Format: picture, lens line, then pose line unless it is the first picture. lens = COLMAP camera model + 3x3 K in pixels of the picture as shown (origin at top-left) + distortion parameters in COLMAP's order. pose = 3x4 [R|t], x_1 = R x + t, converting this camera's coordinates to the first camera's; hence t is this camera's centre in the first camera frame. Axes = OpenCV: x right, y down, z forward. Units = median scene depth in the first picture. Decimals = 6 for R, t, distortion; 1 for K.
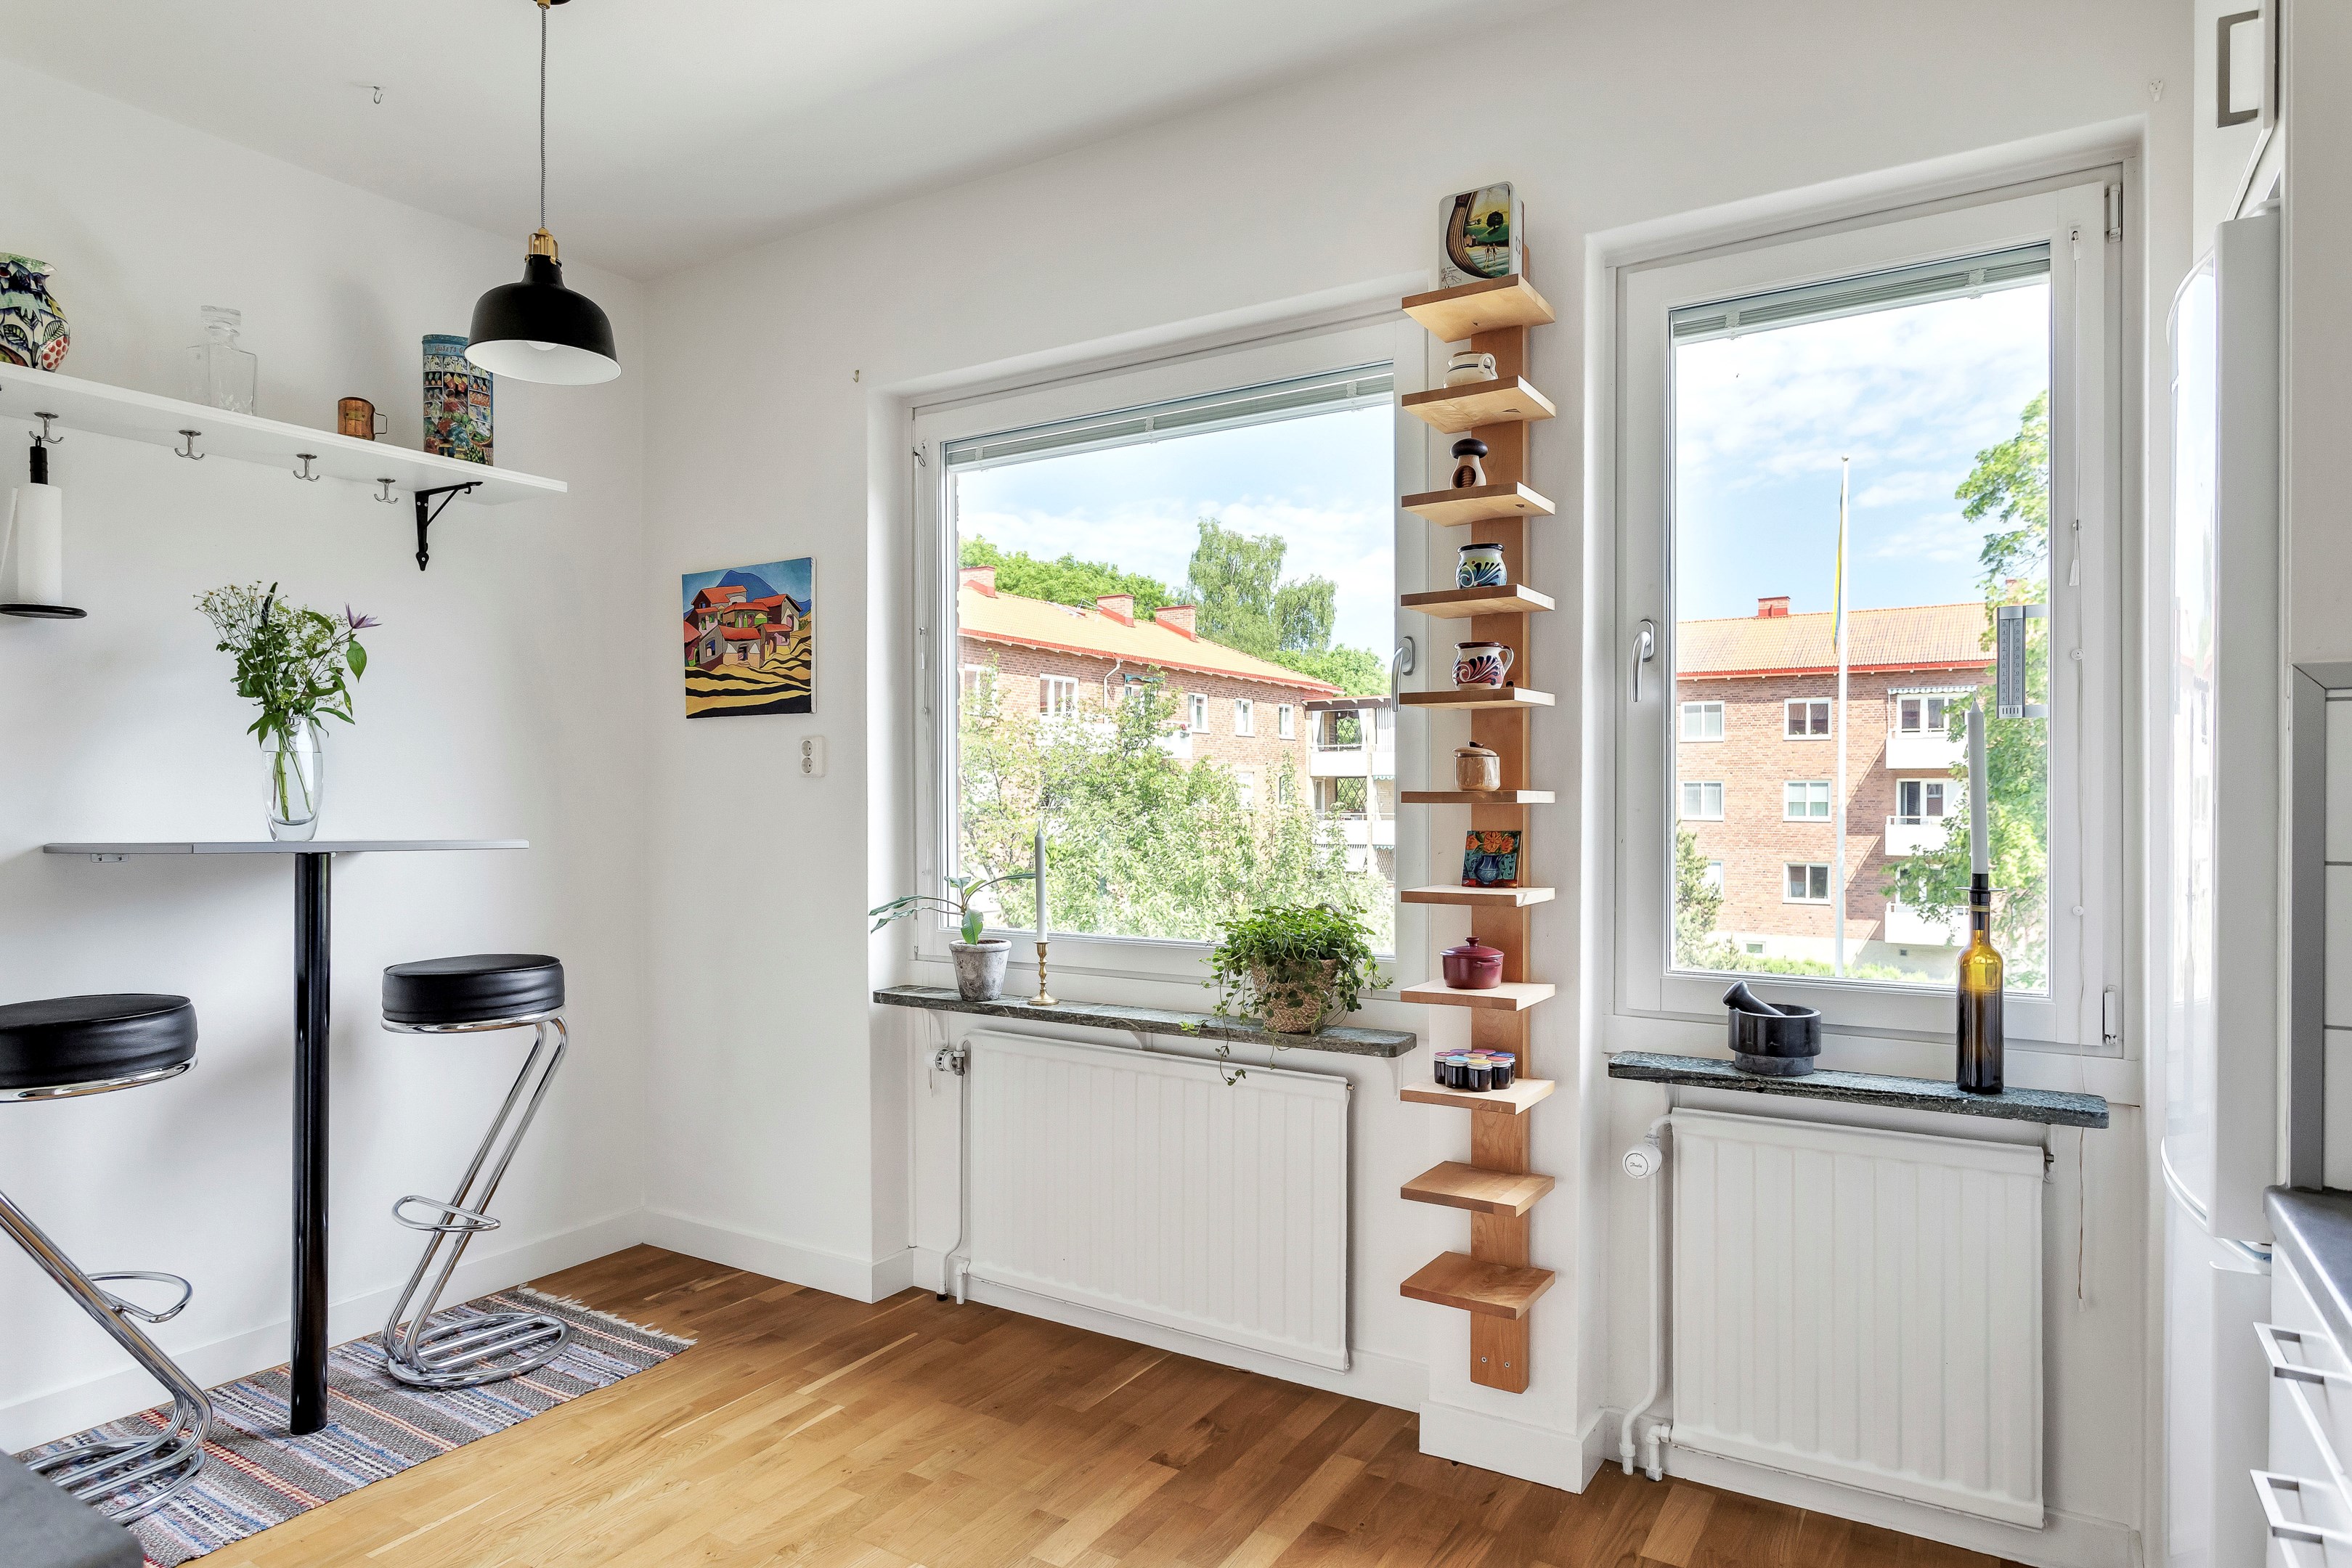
lens RADIAL K [[1390.3, 0, 1153.3], [0, 1390.3, 797.4], [0, 0, 1]] dist [-0.004909, 0.005852]
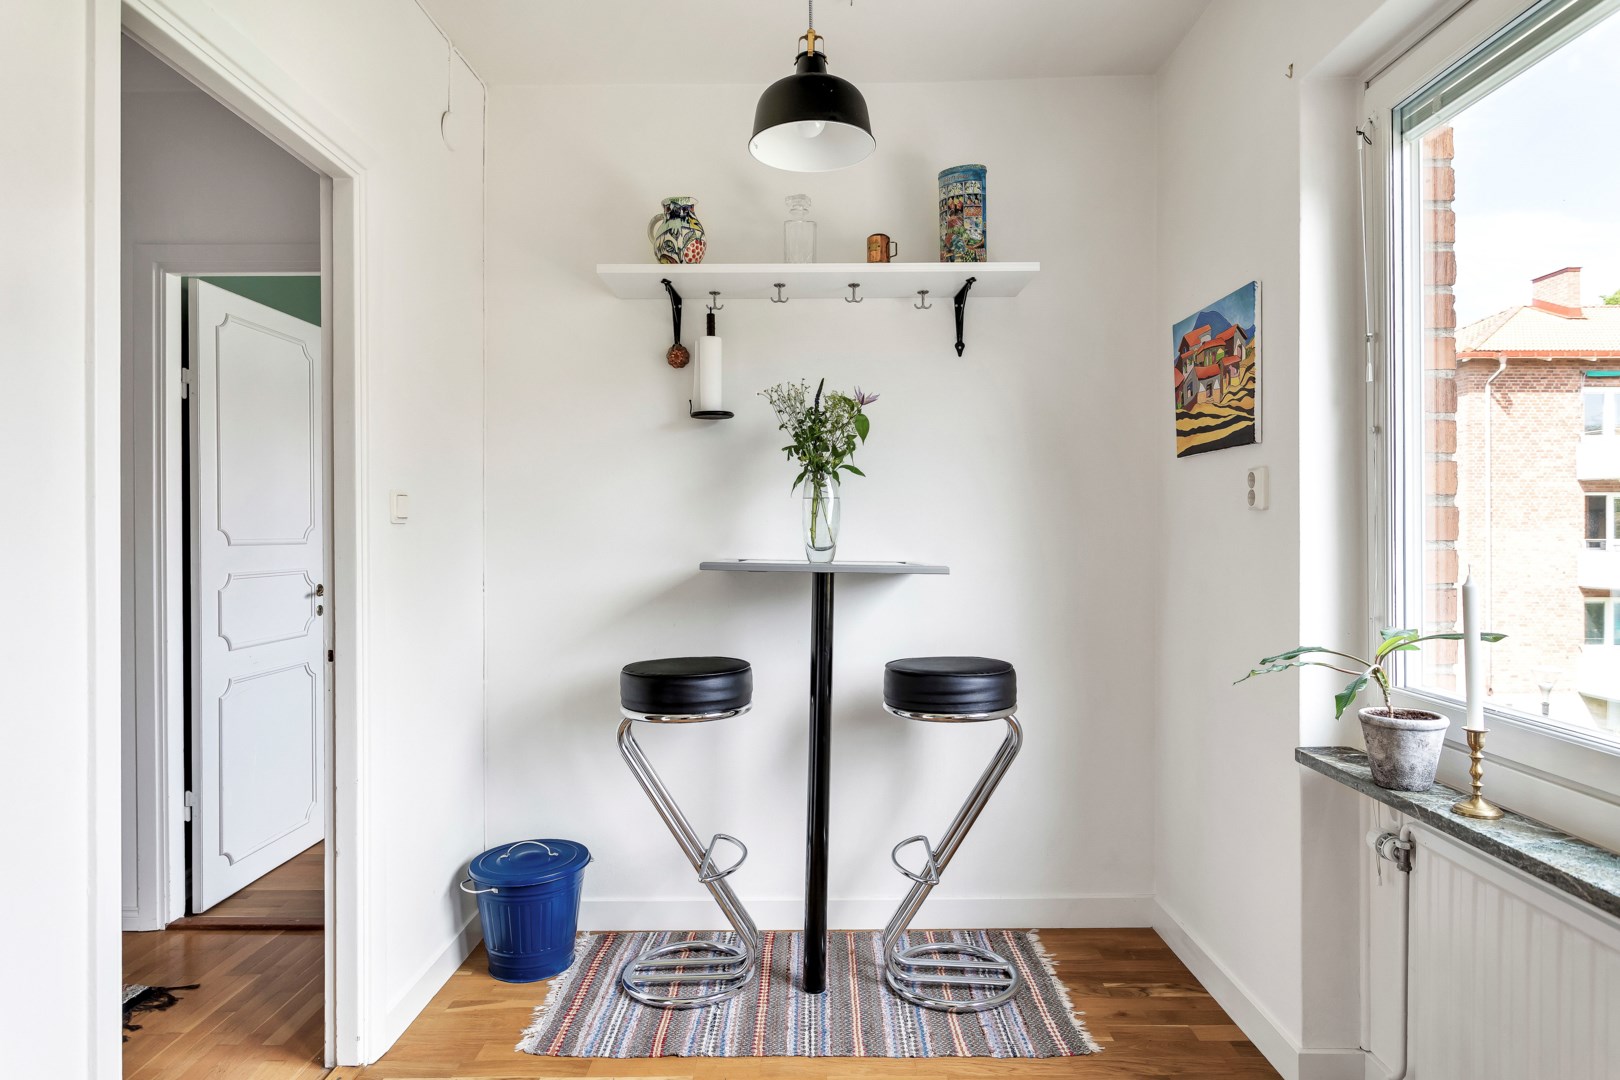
lens RADIAL K [[957.7, 0, 715.9], [0, 957.7, 529.6], [0, 0, 1]] dist [-0.004909, 0.005852]
pose [[0.526896, 0.000989, -0.849929, 0.127435], [-0.000007, 0.999999, 0.001159, -0.002029], [0.849930, -0.000605, 0.526896, 0.360799]]
